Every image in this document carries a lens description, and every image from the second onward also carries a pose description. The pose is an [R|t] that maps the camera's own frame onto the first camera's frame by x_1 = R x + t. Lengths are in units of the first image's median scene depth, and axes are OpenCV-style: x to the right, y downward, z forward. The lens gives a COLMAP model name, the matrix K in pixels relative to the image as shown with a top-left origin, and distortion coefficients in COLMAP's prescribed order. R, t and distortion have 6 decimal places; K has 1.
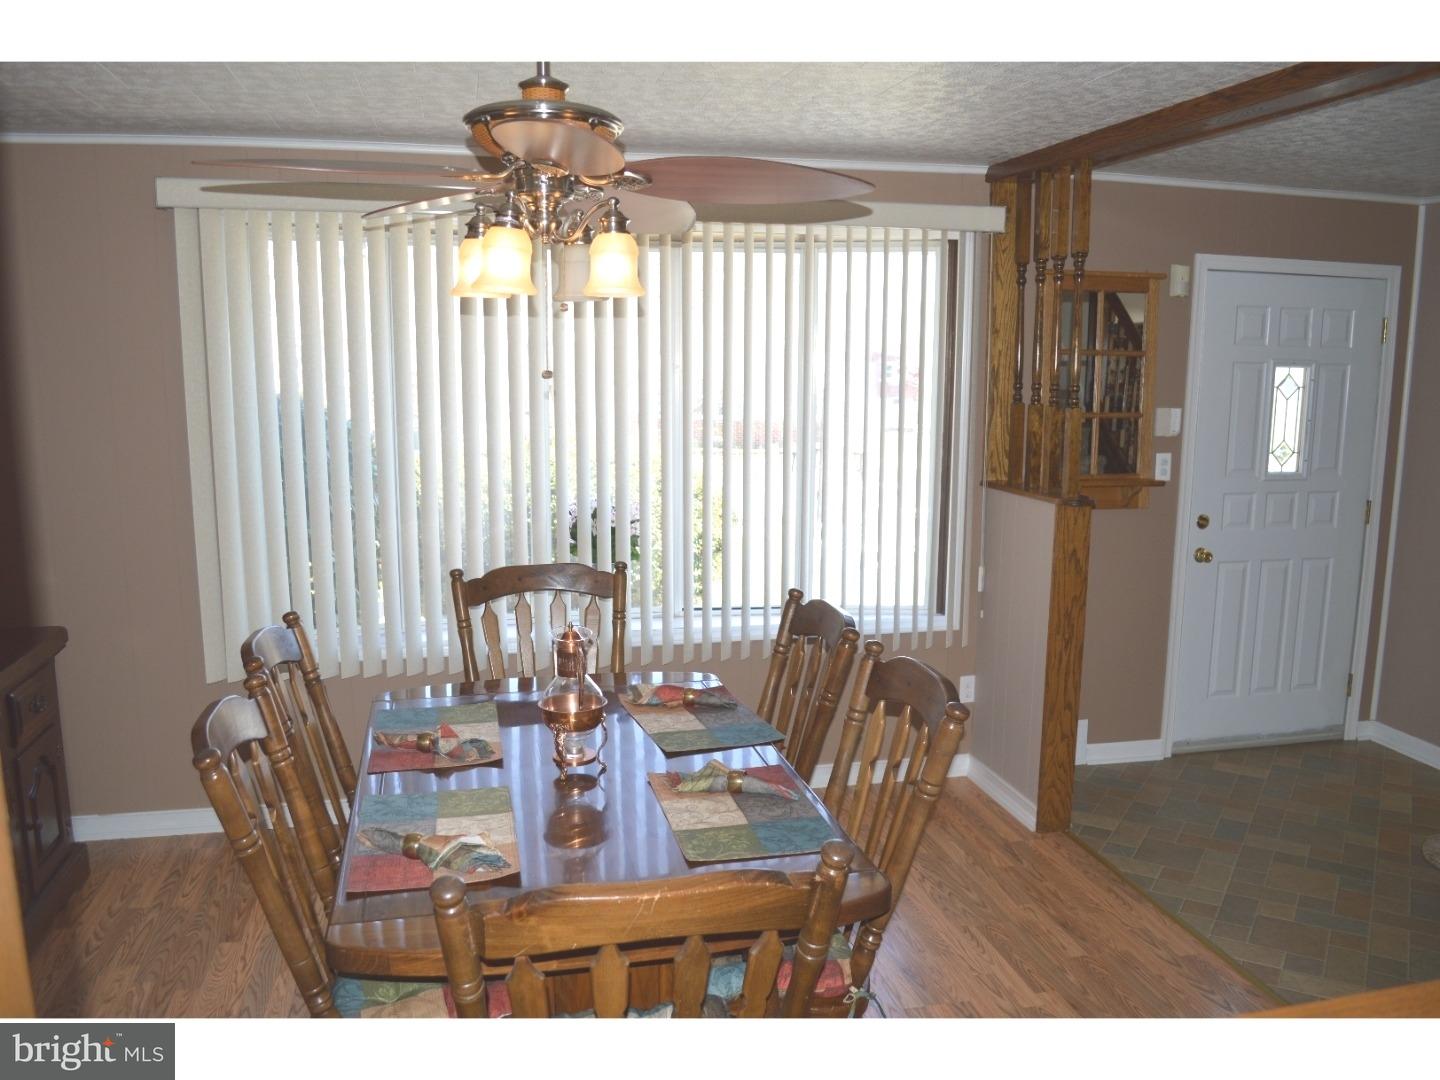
lens RADIAL K [[1153.9, 0, 723.2], [0, 1153.9, 546.2], [0, 0, 1]] dist [-0.084929, 0.012310]
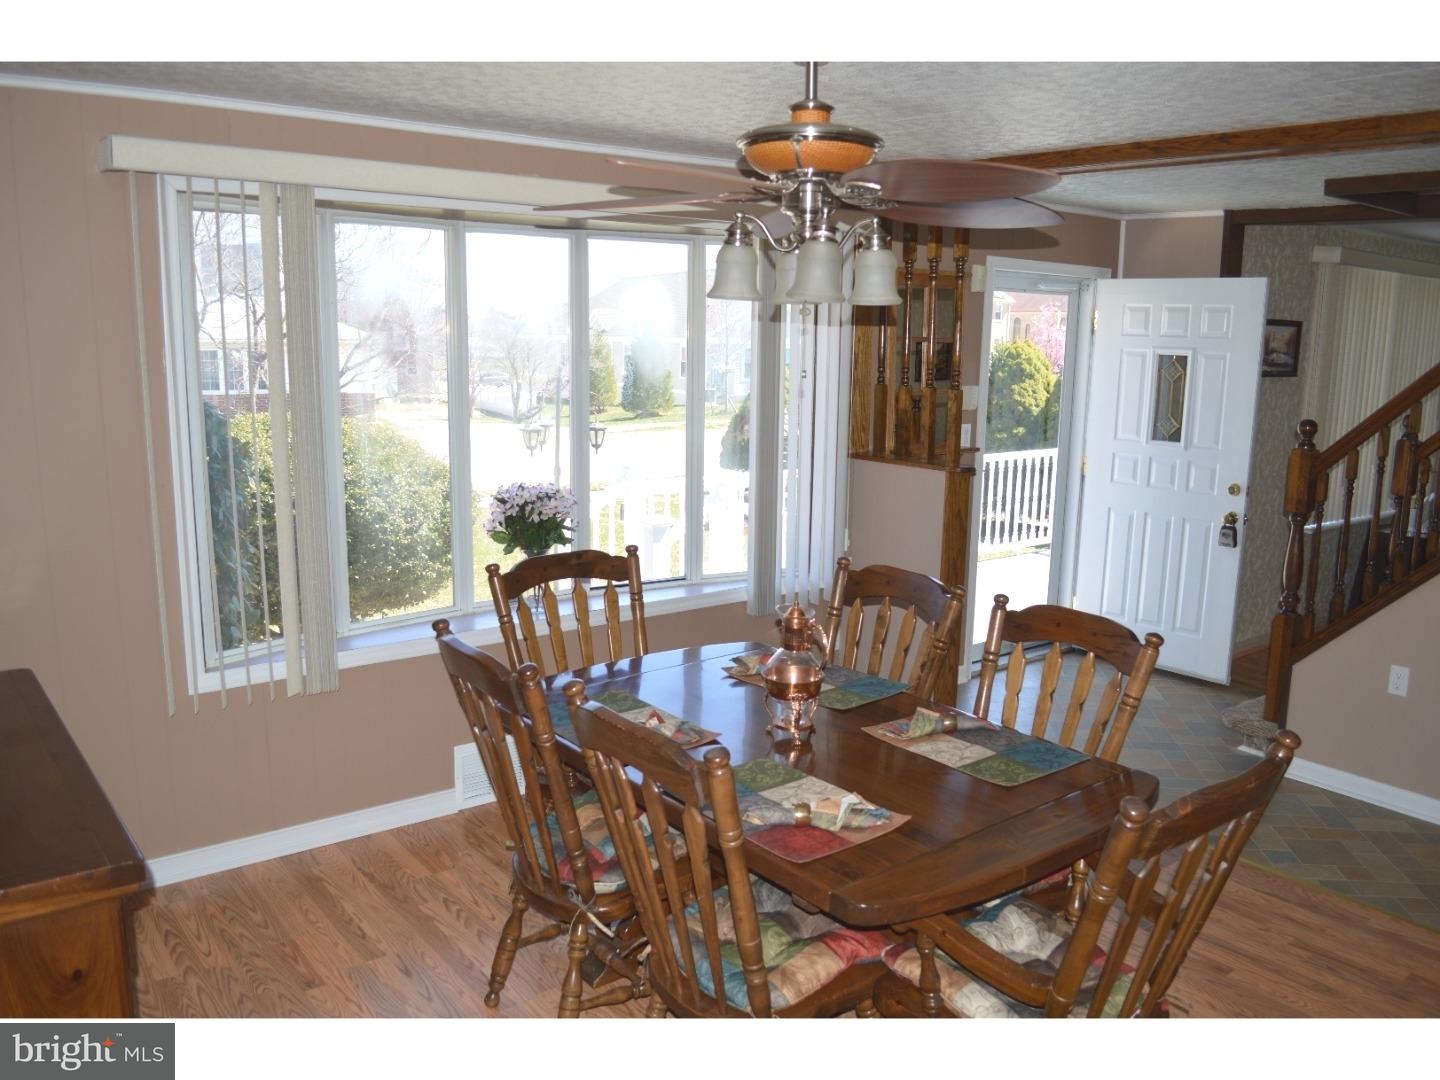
lens RADIAL K [[1153.9, 0, 726.9], [0, 1153.9, 546.9], [0, 0, 1]] dist [-0.084929, 0.012310]
pose [[0.904906, -0.068383, 0.420081, -0.536965], [0.054969, 0.997519, 0.043971, -0.030695], [-0.422046, -0.016698, 0.906420, 0.029424]]
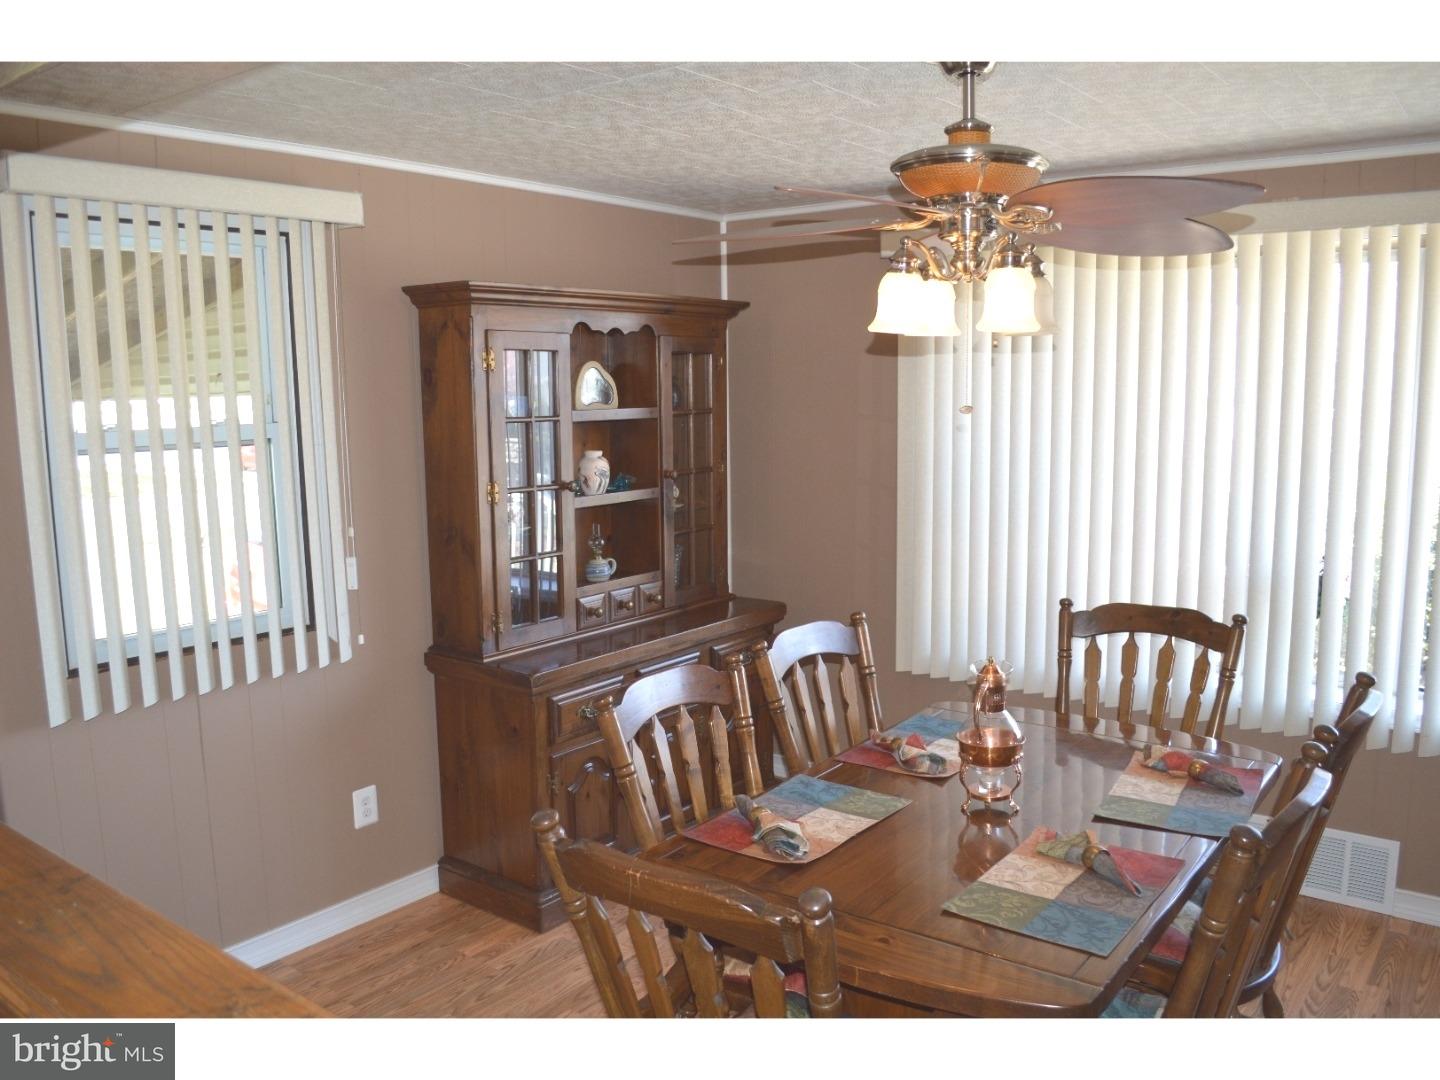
lens RADIAL K [[1153.9, 0, 726.4], [0, 1153.9, 541.5], [0, 0, 1]] dist [-0.084929, 0.012310]
pose [[0.638940, 0.094492, -0.763431, 0.391845], [-0.110568, 0.993403, 0.030418, -0.031615], [0.761269, 0.064976, 0.645173, 0.145156]]
